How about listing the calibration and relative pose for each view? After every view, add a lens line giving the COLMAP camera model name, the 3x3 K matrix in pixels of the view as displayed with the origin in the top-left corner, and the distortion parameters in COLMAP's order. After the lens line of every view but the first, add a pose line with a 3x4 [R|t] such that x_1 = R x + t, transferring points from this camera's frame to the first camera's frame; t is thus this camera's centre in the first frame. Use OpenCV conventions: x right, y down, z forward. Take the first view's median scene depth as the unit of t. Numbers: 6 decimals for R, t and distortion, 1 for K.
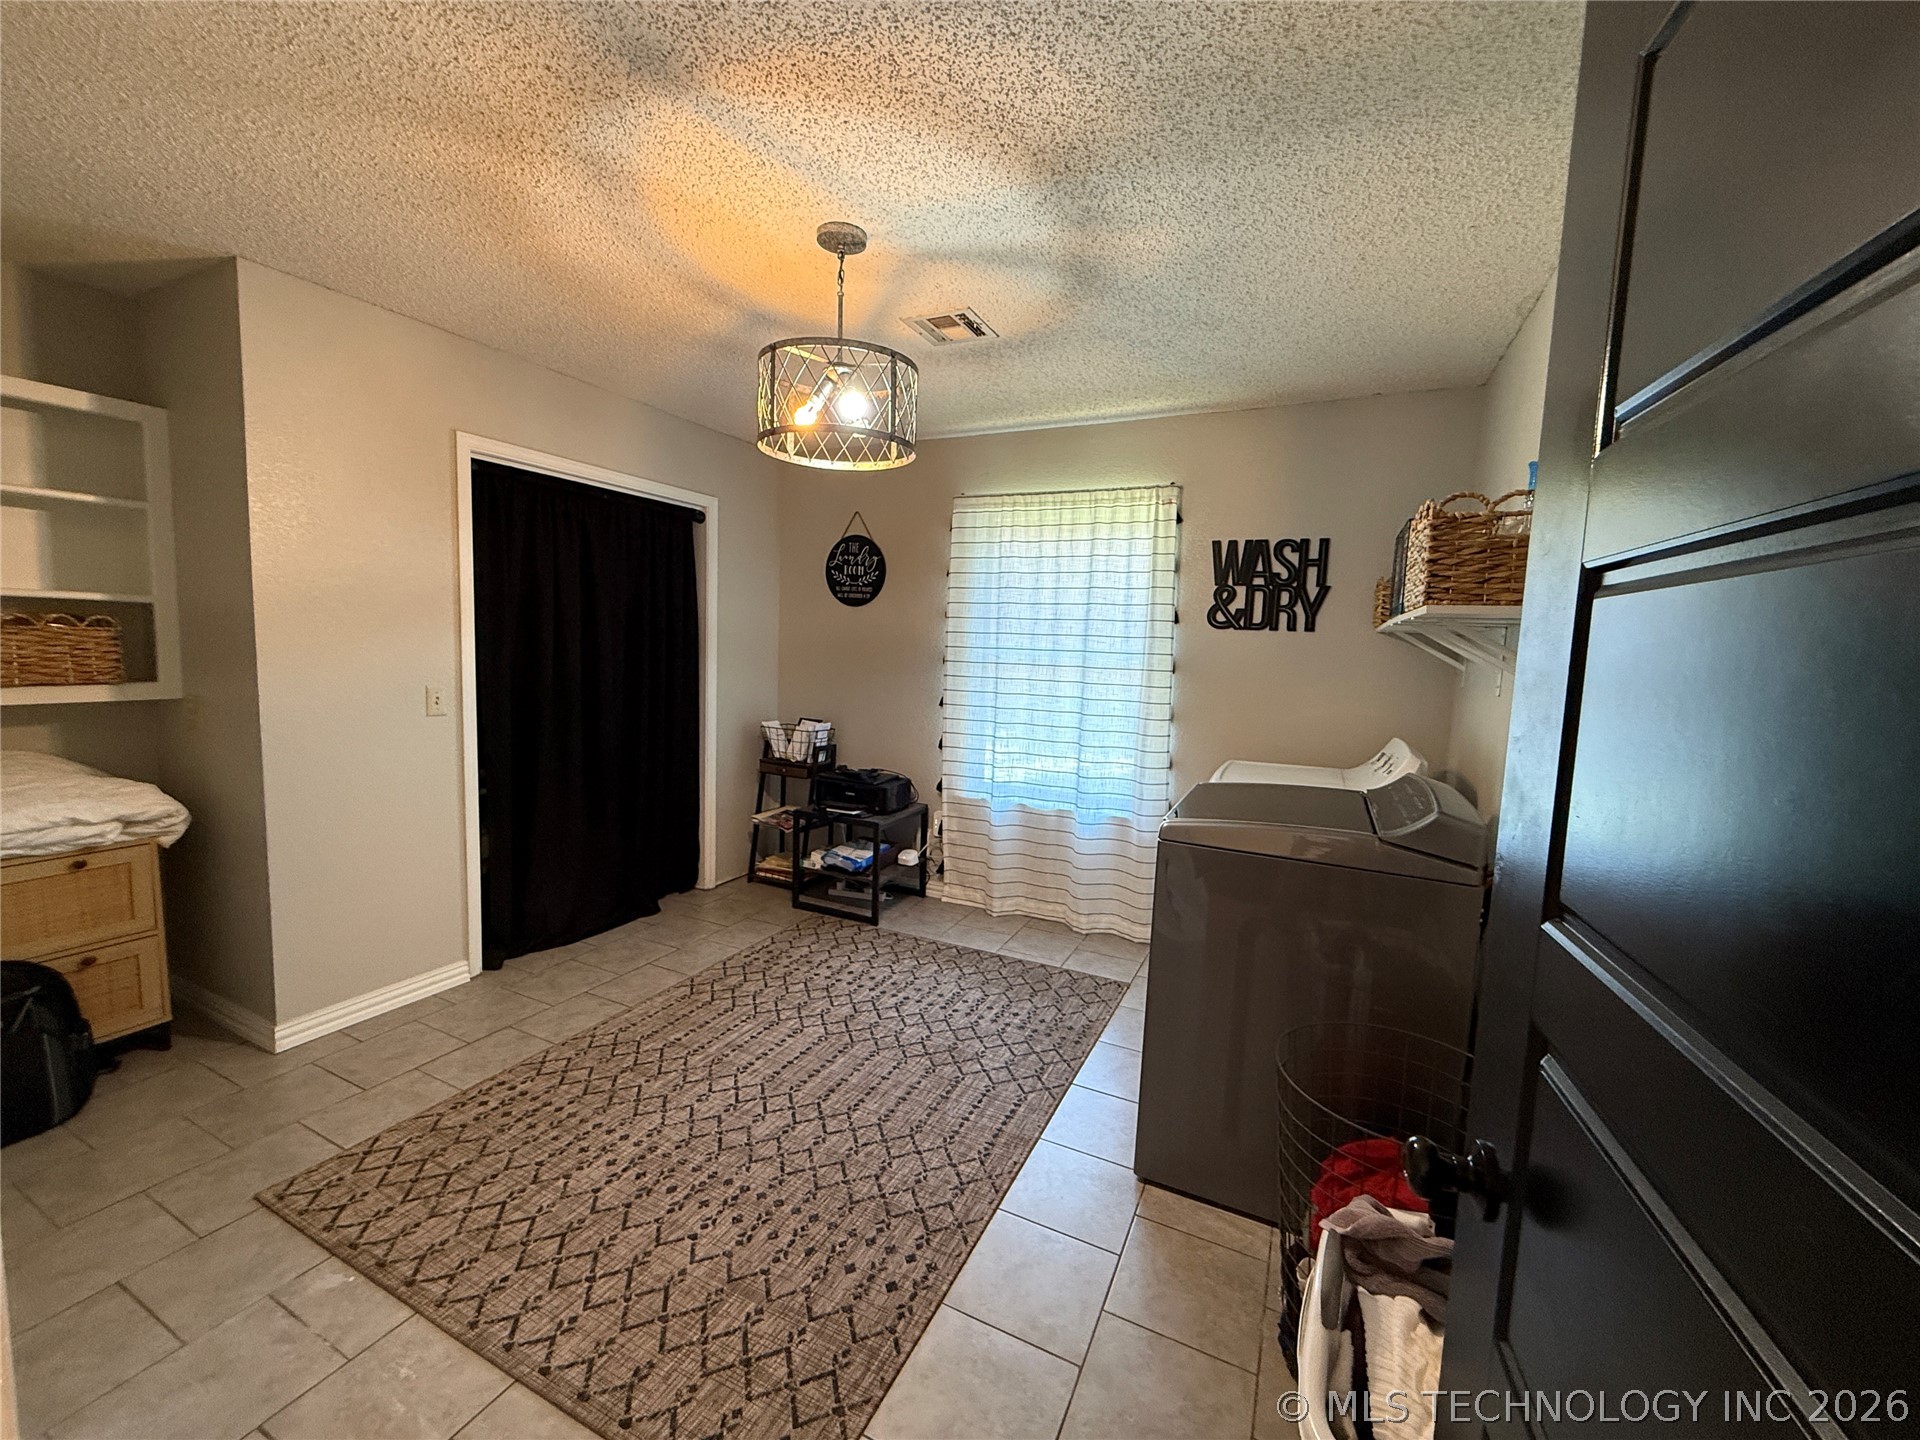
lens RADIAL K [[770.1, 0, 955.0], [0, 770.1, 719.9], [0, 0, 1]] dist [0.001065, -0.000355]
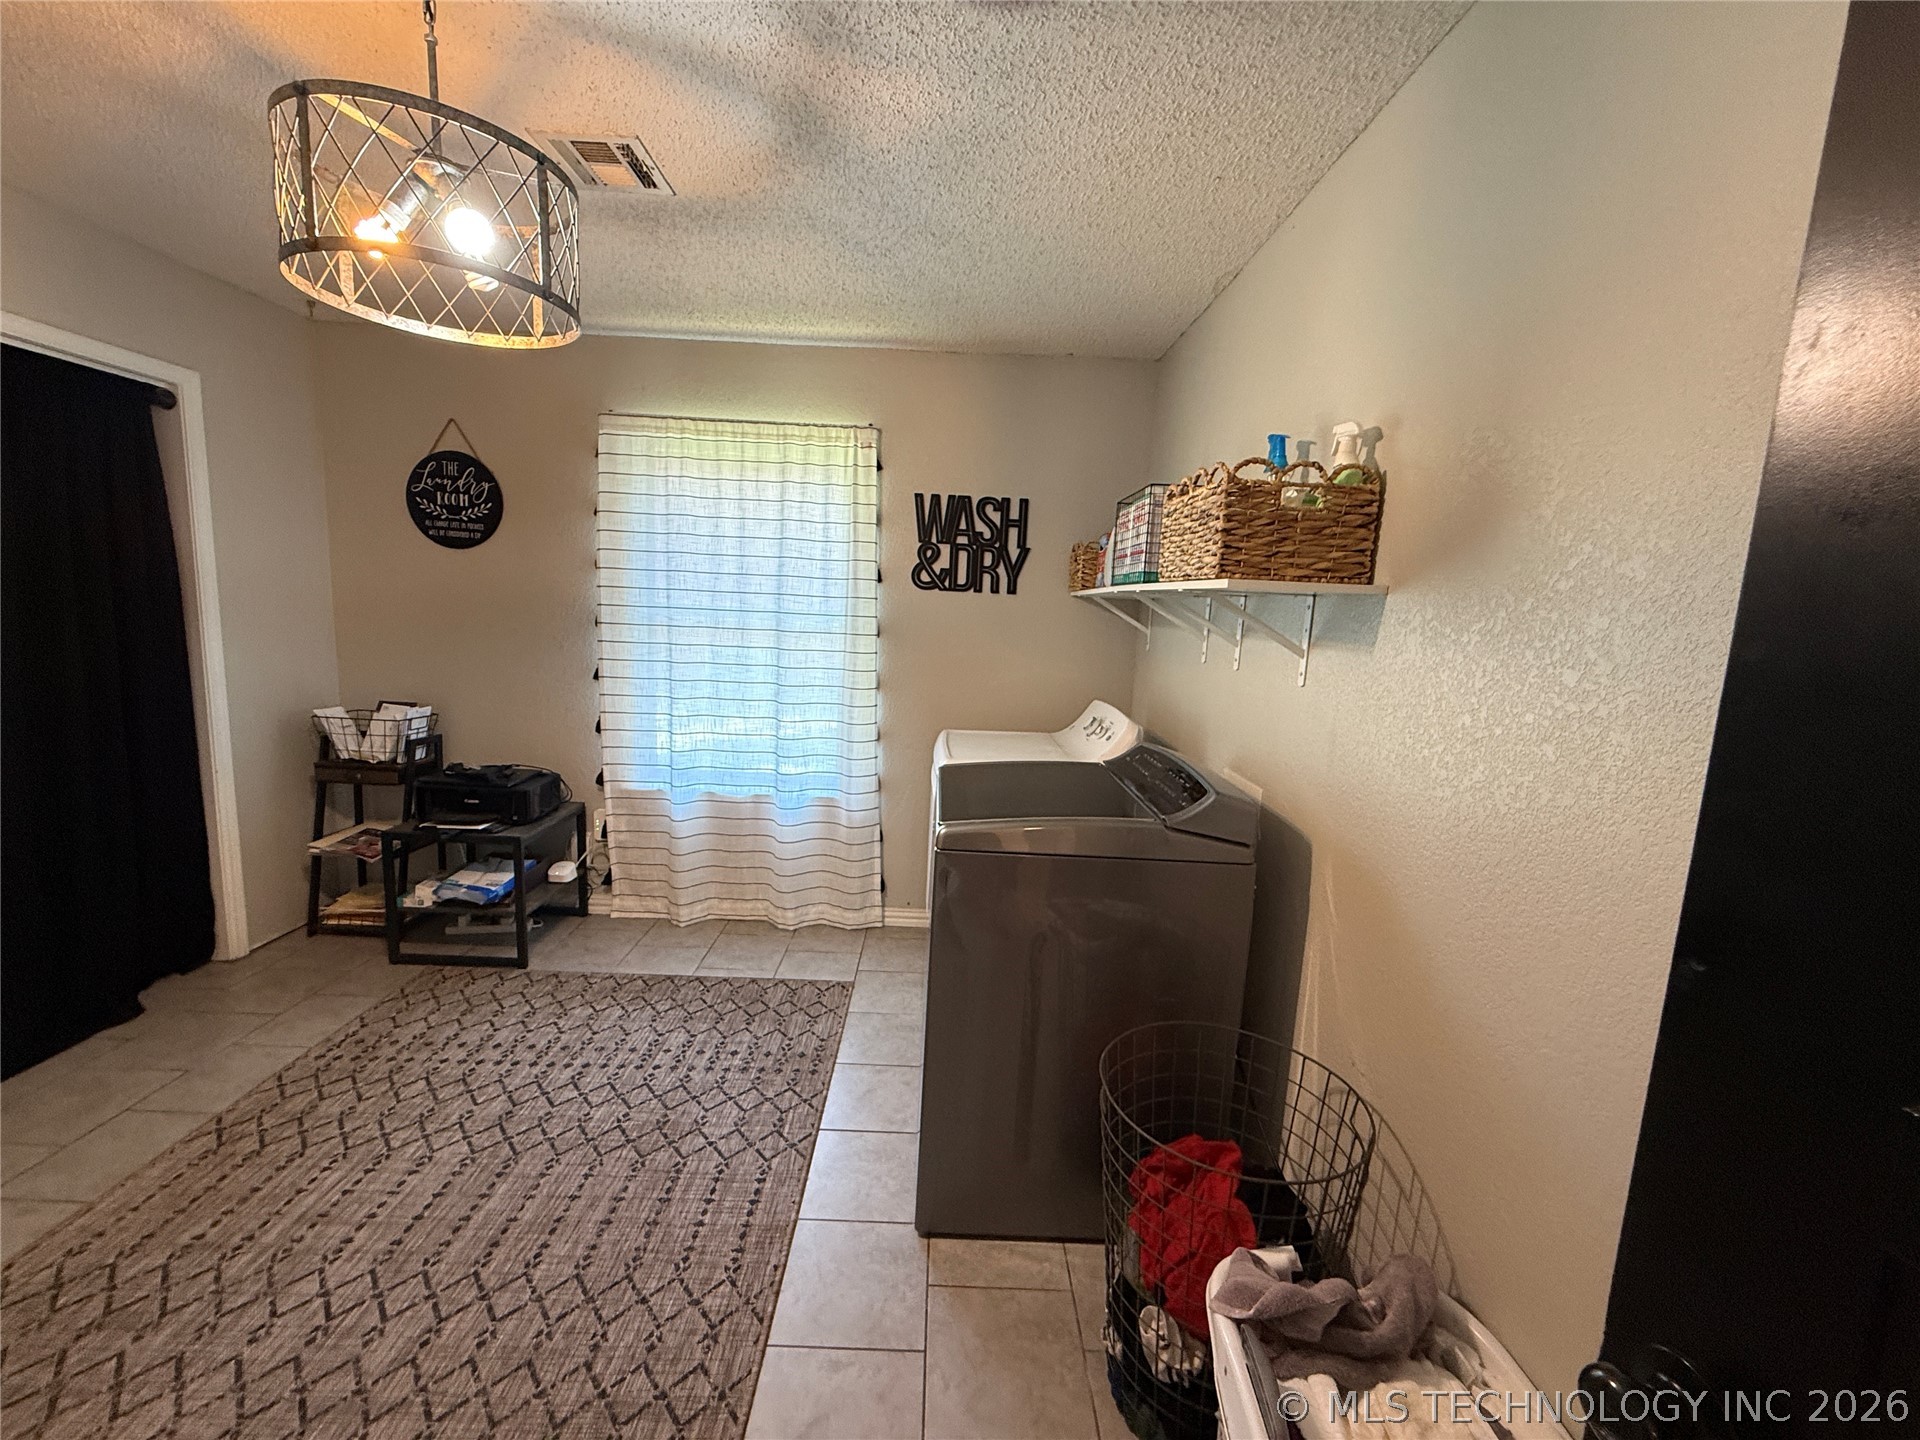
lens RADIAL K [[770.1, 0, 957.6], [0, 770.1, 719.3], [0, 0, 1]] dist [0.001065, -0.000355]
pose [[0.895990, -0.057724, 0.440306, -0.044383], [0.030420, 0.997165, 0.068827, -0.024988], [-0.443031, -0.048274, 0.895206, 0.142311]]
